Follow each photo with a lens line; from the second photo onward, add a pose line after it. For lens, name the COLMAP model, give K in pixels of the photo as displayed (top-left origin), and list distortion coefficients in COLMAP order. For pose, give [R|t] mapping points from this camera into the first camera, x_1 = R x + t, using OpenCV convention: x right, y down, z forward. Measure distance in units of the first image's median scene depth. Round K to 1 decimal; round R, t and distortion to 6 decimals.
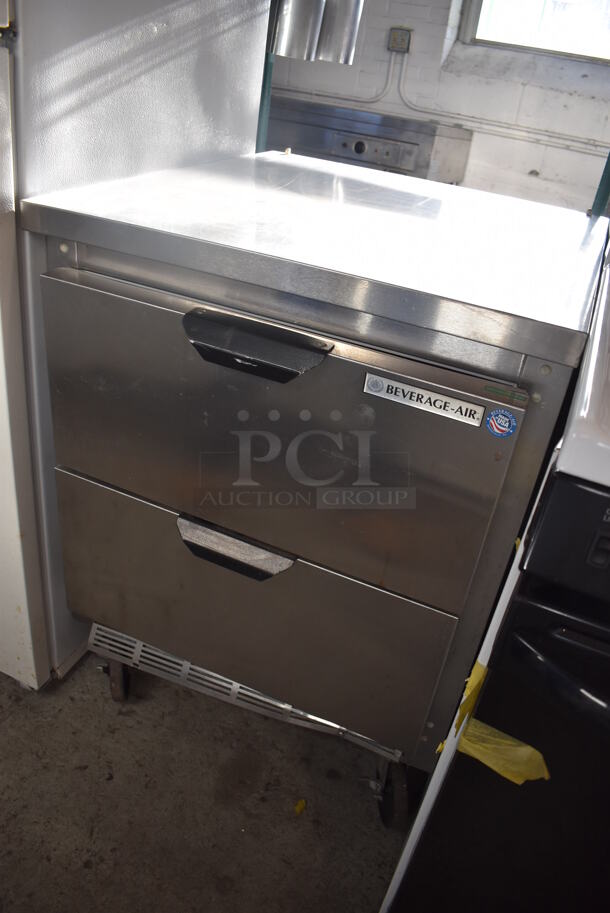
lens RADIAL K [[704.7, 0, 306.4], [0, 704.7, 457.0], [0, 0, 1]] dist [-0.105419, 0.023821]
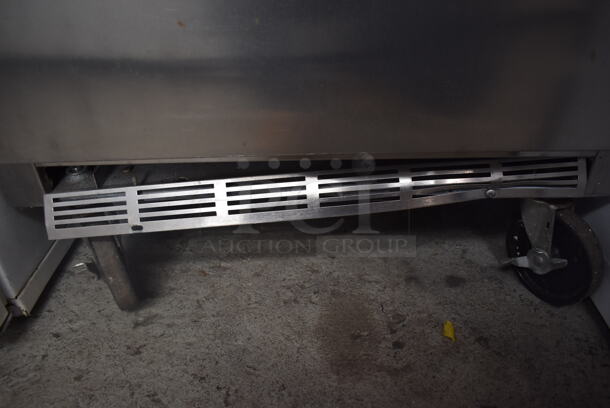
lens RADIAL K [[470.8, 0, 305.8], [0, 470.8, 204.4], [0, 0, 1]] dist [-0.105419, 0.023821]
pose [[0.912943, -0.334901, 0.233186, -0.210561], [0.314873, 0.941576, 0.119536, 0.294097], [-0.259596, -0.035706, 0.965057, 0.606023]]
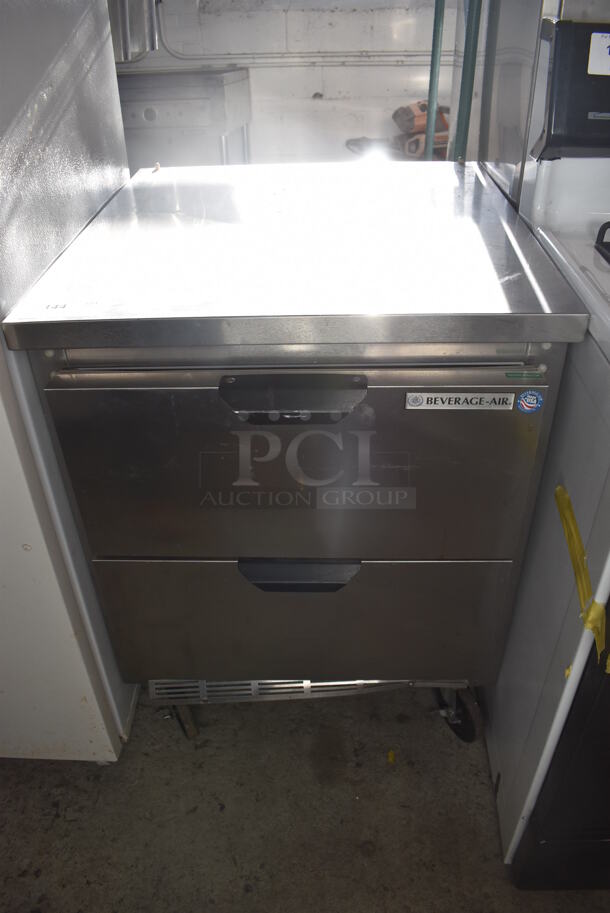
lens RADIAL K [[704.7, 0, 308.4], [0, 704.7, 457.1], [0, 0, 1]] dist [-0.105419, 0.023821]
pose [[0.919949, -0.329853, 0.211876, -0.215221], [0.307427, 0.942340, 0.132229, -0.144523], [-0.243275, -0.056508, 0.968310, -0.029856]]
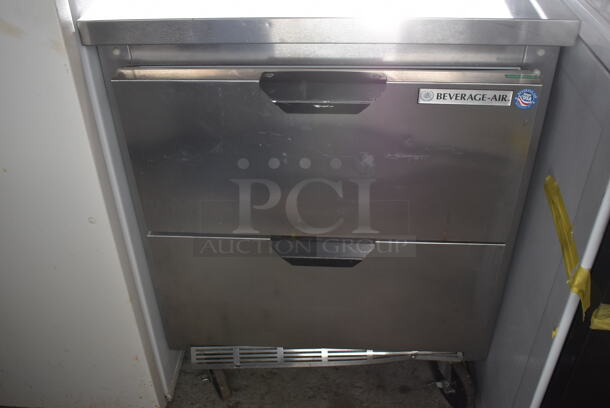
lens RADIAL K [[582.4, 0, 307.8], [0, 582.4, 202.9], [0, 0, 1]] dist [-0.080761, 0.000000]
pose [[0.933631, -0.307156, 0.184358, -0.243877], [0.286983, 0.949308, 0.128276, -0.076554], [-0.214413, -0.066855, 0.974452, -0.008719]]
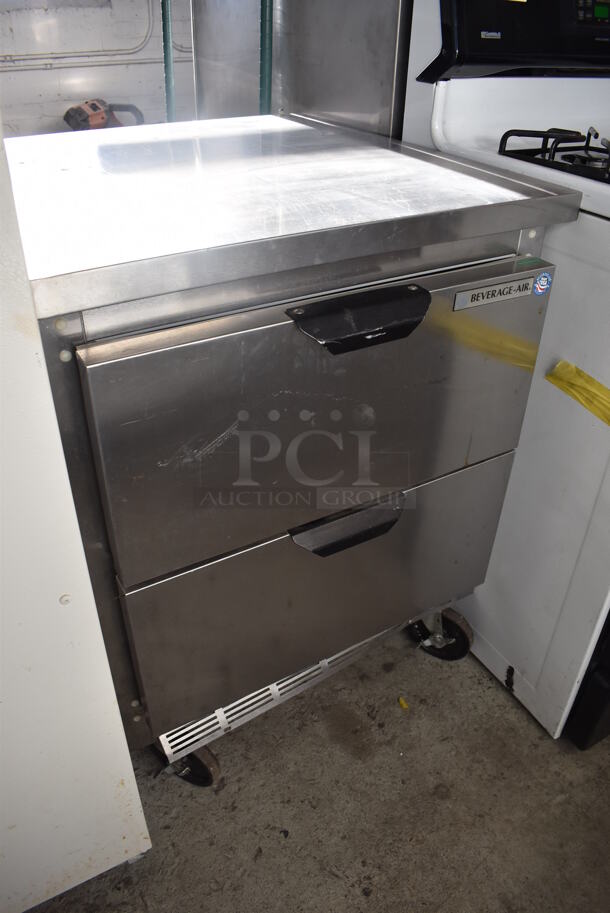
lens RADIAL K [[704.7, 0, 305.8], [0, 704.7, 457.9], [0, 0, 1]] dist [-0.105419, 0.023821]
pose [[0.587995, -0.541863, 0.600538, -0.565866], [0.466143, 0.833762, 0.295892, -0.224421], [-0.661039, 0.105954, 0.742834, 0.242497]]
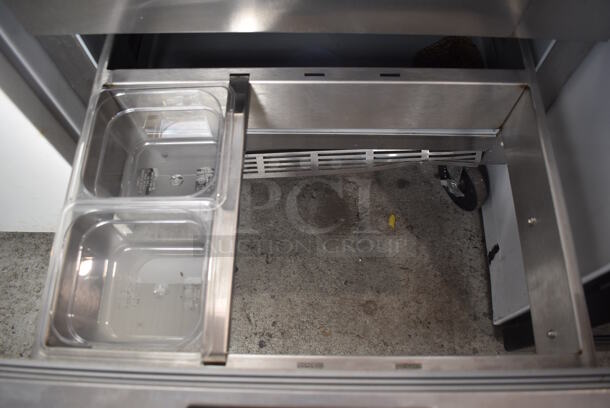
lens RADIAL K [[470.8, 0, 306.5], [0, 470.8, 201.4], [0, 0, 1]] dist [-0.105419, 0.023821]
pose [[0.917184, -0.397501, 0.027702, -0.157749], [0.304977, 0.745039, 0.593216, -0.047218], [-0.256443, -0.535640, 0.804566, 0.408241]]
